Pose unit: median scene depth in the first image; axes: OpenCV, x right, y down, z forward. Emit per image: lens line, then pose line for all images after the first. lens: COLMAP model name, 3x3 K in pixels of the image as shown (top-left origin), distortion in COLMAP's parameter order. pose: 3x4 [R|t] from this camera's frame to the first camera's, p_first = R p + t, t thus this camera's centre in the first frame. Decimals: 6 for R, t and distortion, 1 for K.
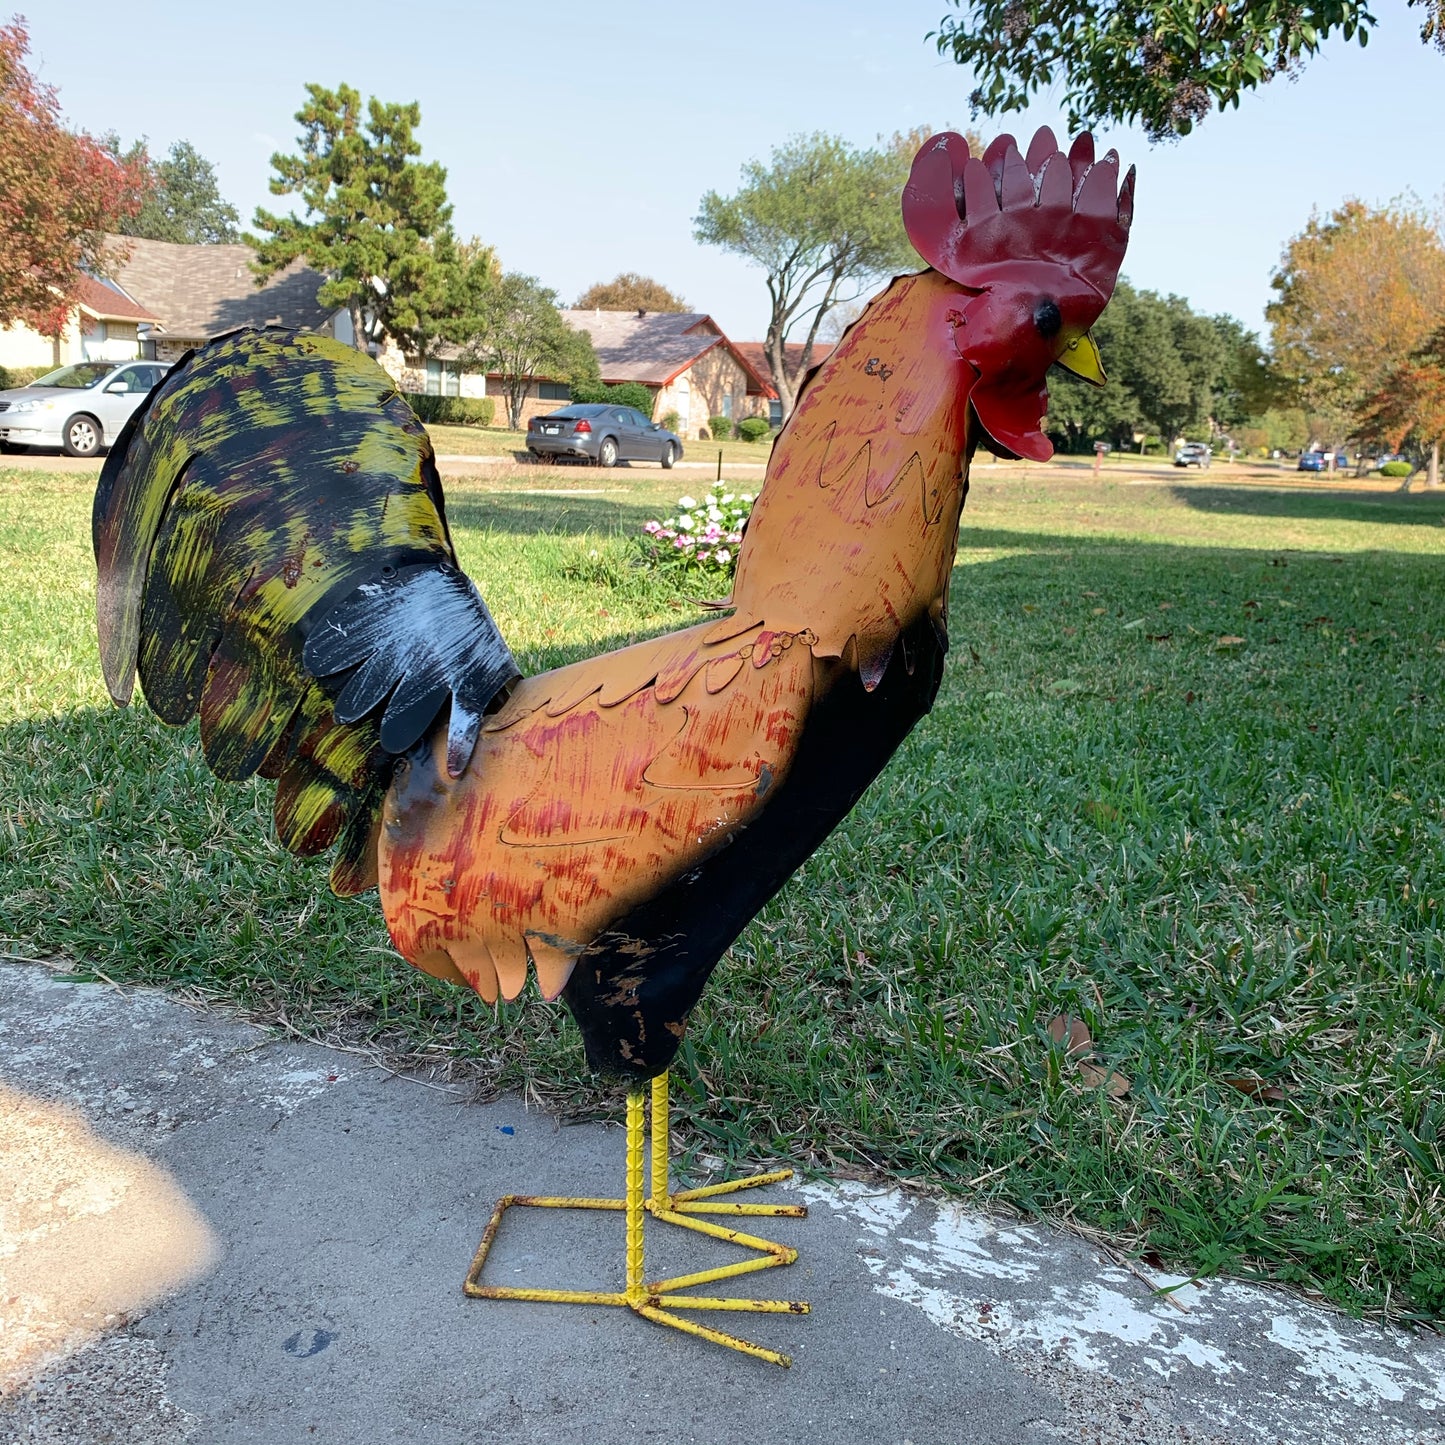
lens RADIAL K [[1520.6, 0, 738.9], [0, 1520.6, 709.3], [0, 0, 1]] dist [0.015064, 0.000000]
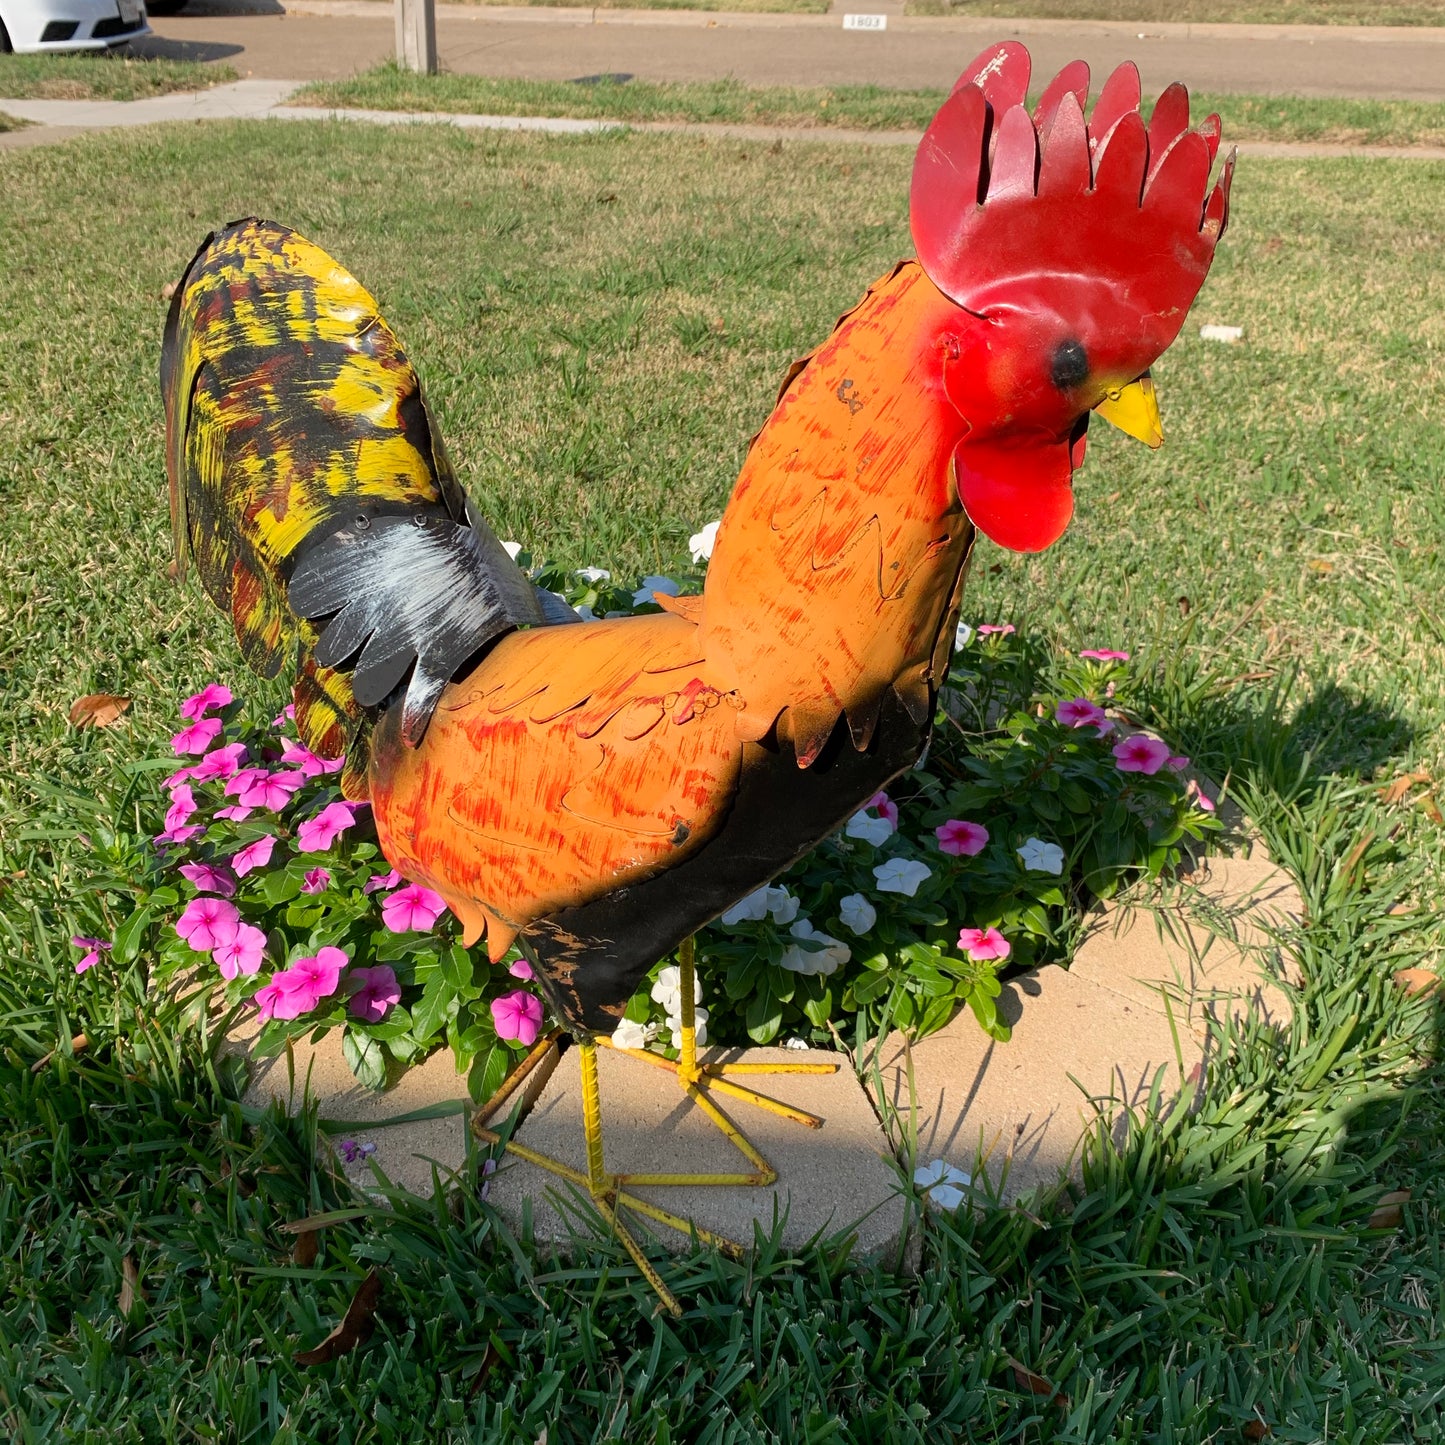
lens RADIAL K [[1509.1, 0, 726.0], [0, 1509.1, 731.8], [0, 0, 1]] dist [0.012753, 0.000000]
pose [[0.901571, 0.229626, -0.366664, 0.347916], [-0.066676, 0.911141, 0.406664, -0.367183], [0.427463, -0.342189, 0.836769, 0.261300]]
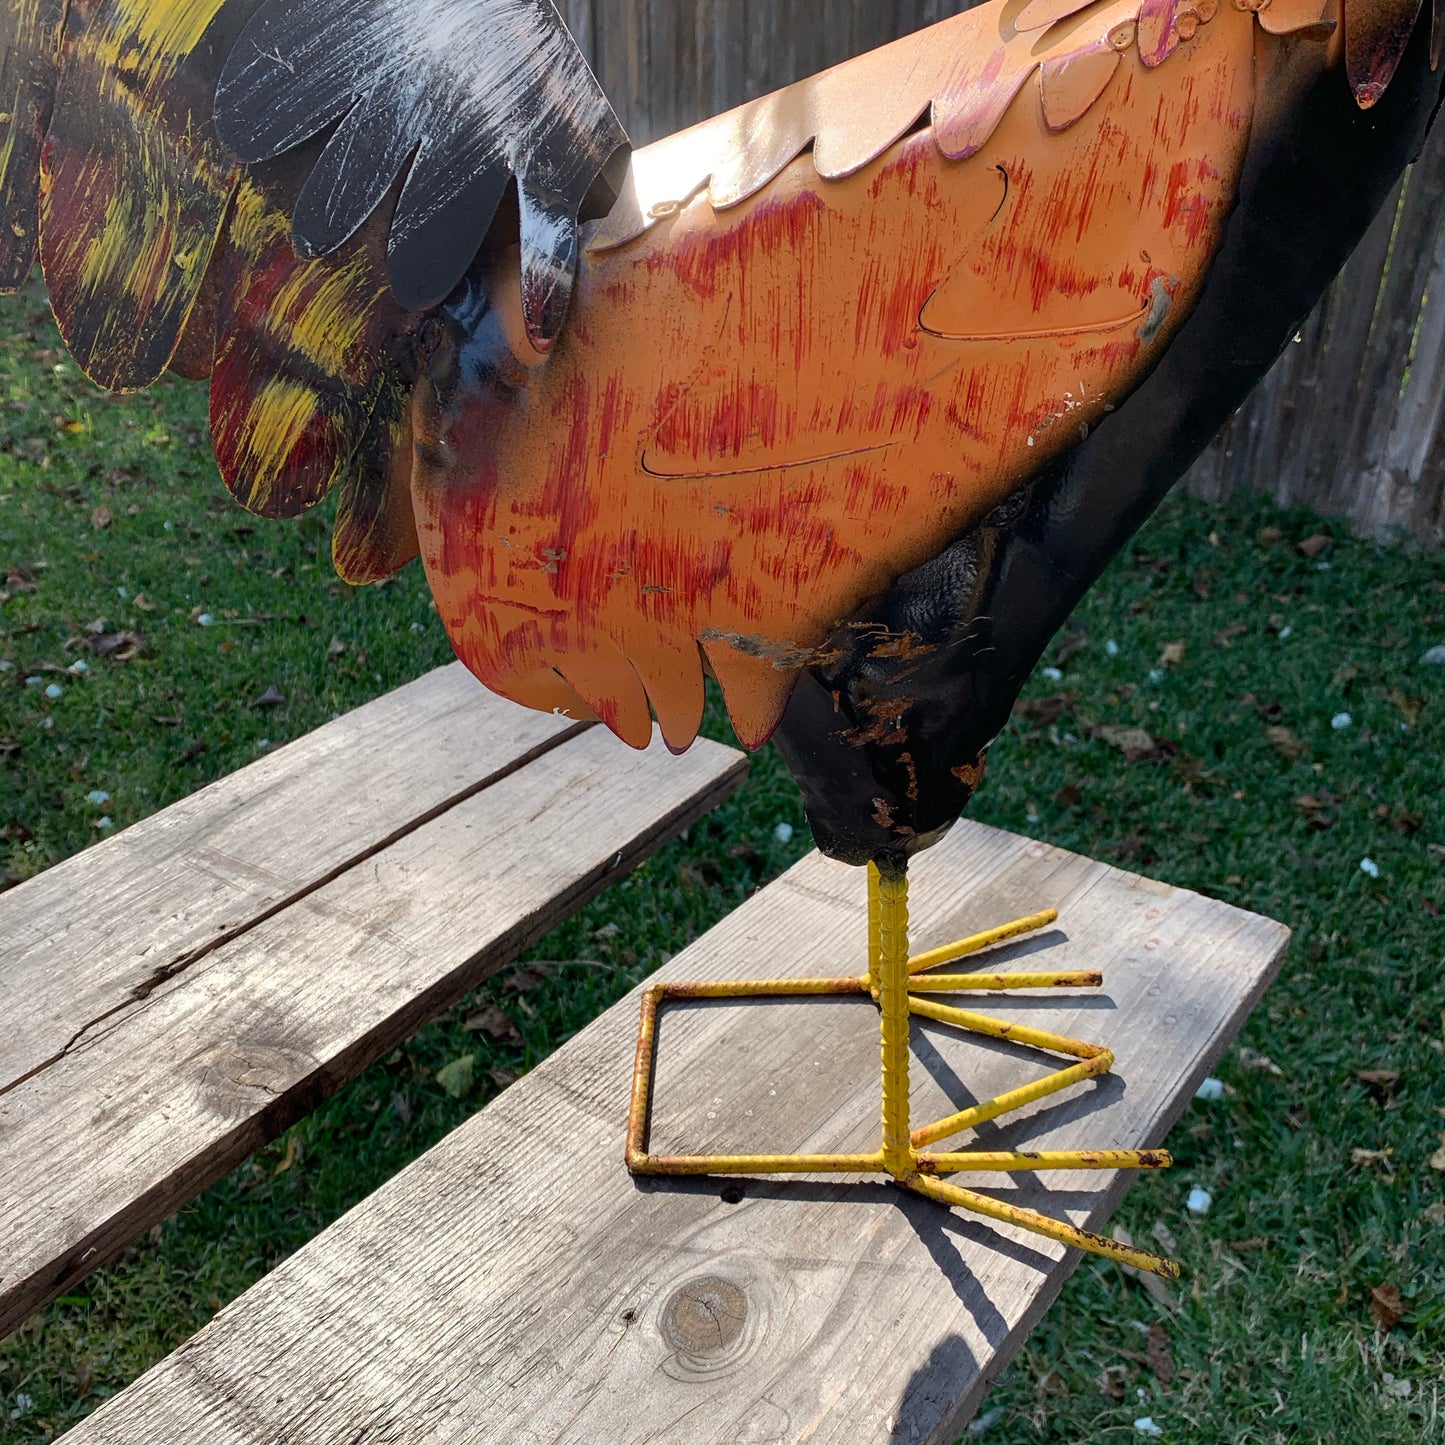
lens RADIAL K [[1509.1, 0, 703.8], [0, 1509.1, 740.2], [0, 0, 1]] dist [0.012753, 0.000000]
pose [[0.997395, -0.067852, -0.024485, -0.125929], [0.072049, 0.953598, 0.292334, 0.024343], [0.003514, -0.293337, 0.956003, 0.459748]]
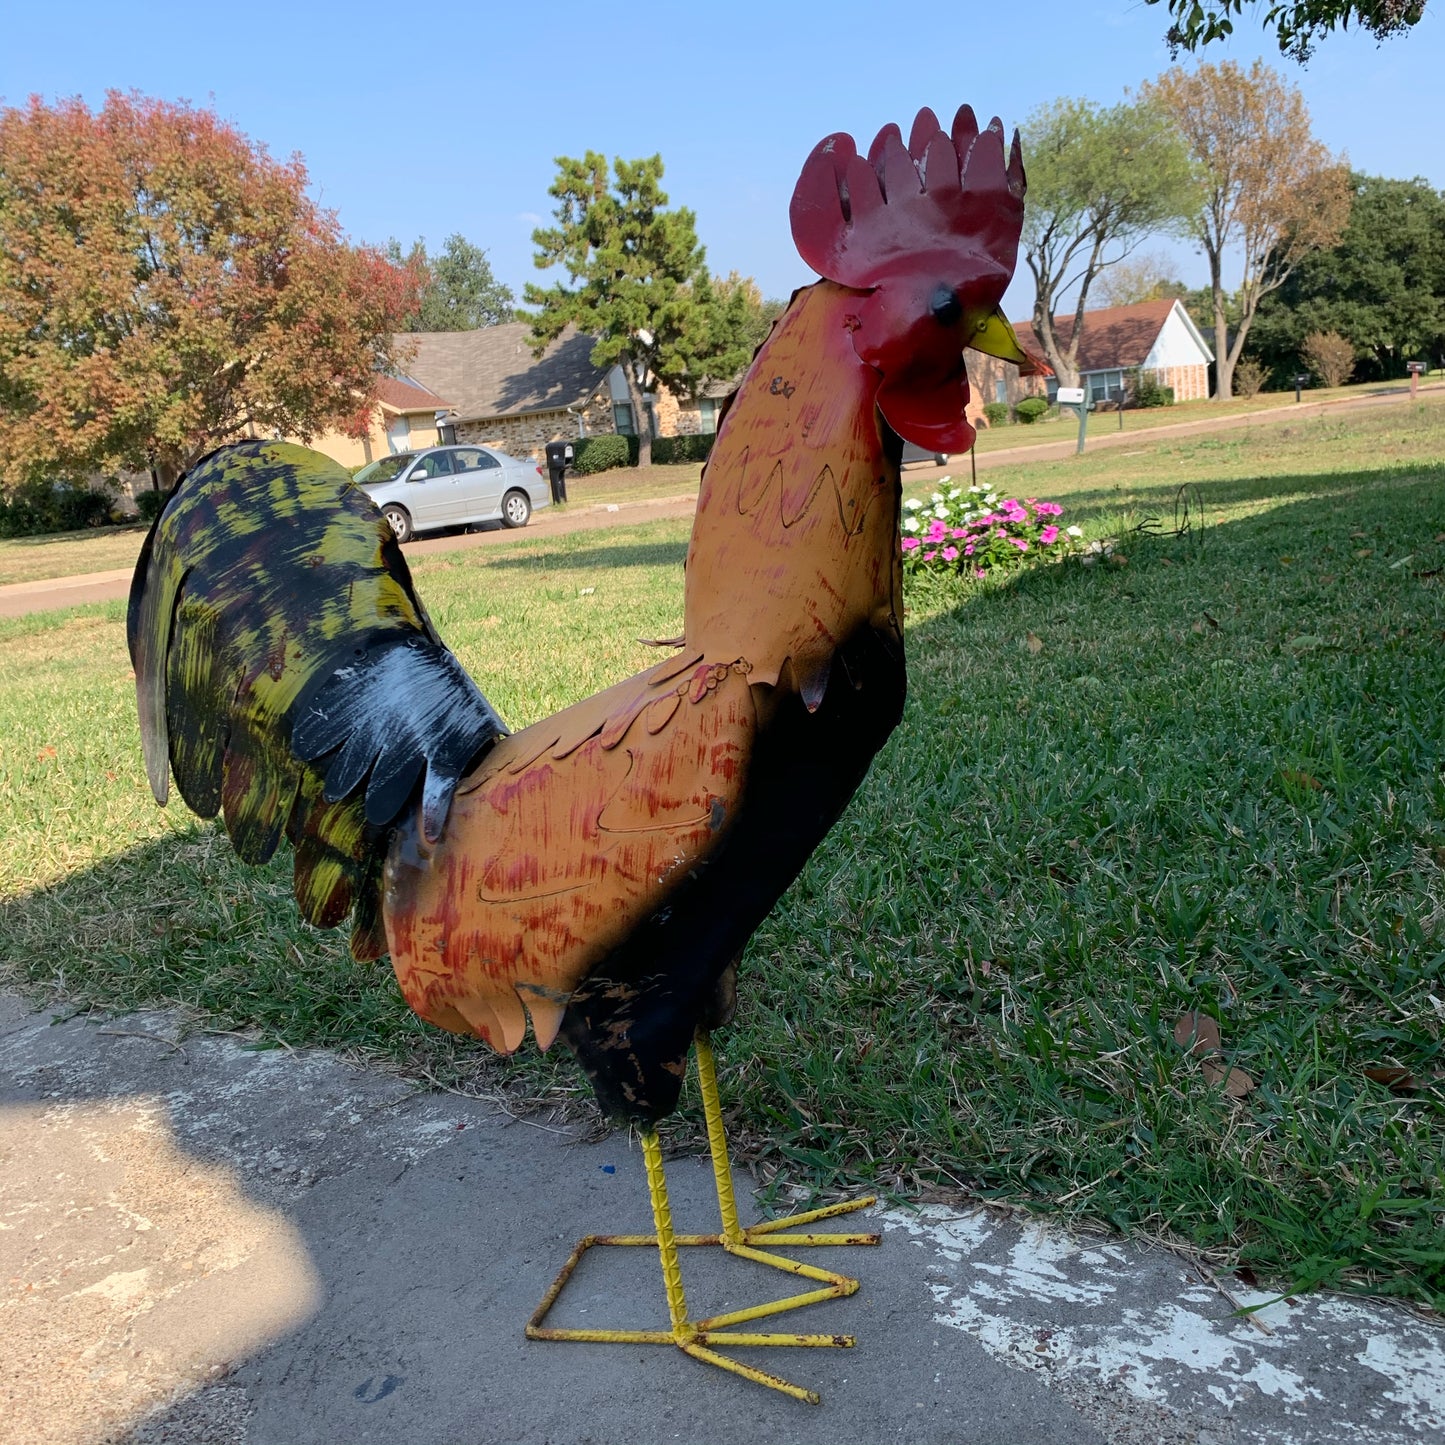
lens RADIAL K [[1520.6, 0, 719.3], [0, 1520.6, 702.4], [0, 0, 1]] dist [0.015064, 0.000000]
pose [[0.965942, -0.123188, -0.227555, 0.245132], [0.121056, 0.992371, -0.023356, -0.002247], [0.228696, -0.004987, 0.973485, 0.029583]]
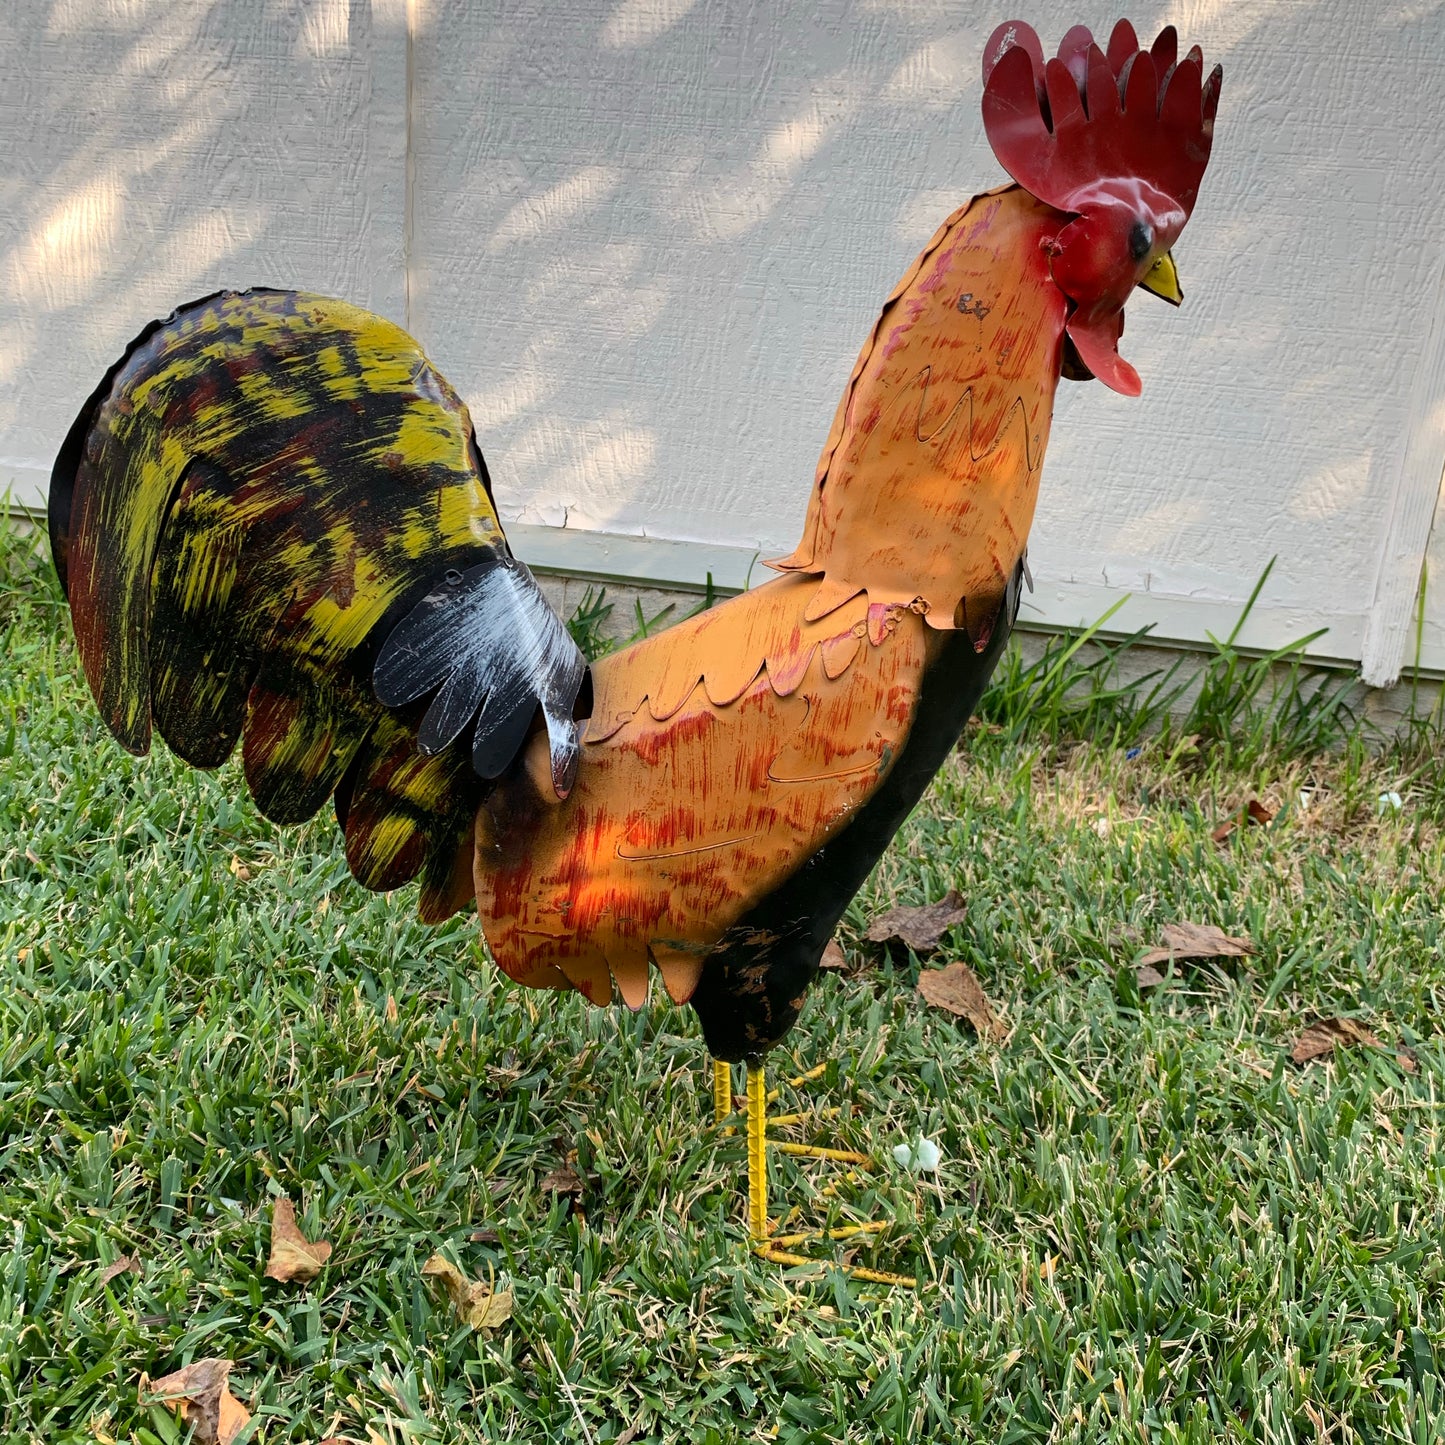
lens RADIAL K [[1509.1, 0, 731.5], [0, 1509.1, 715.4], [0, 0, 1]] dist [0.012753, 0.000000]
pose [[0.966193, -0.127316, 0.224193, -0.278793], [0.077798, 0.973006, 0.217273, -0.188231], [-0.245803, -0.192486, 0.950016, 0.115486]]
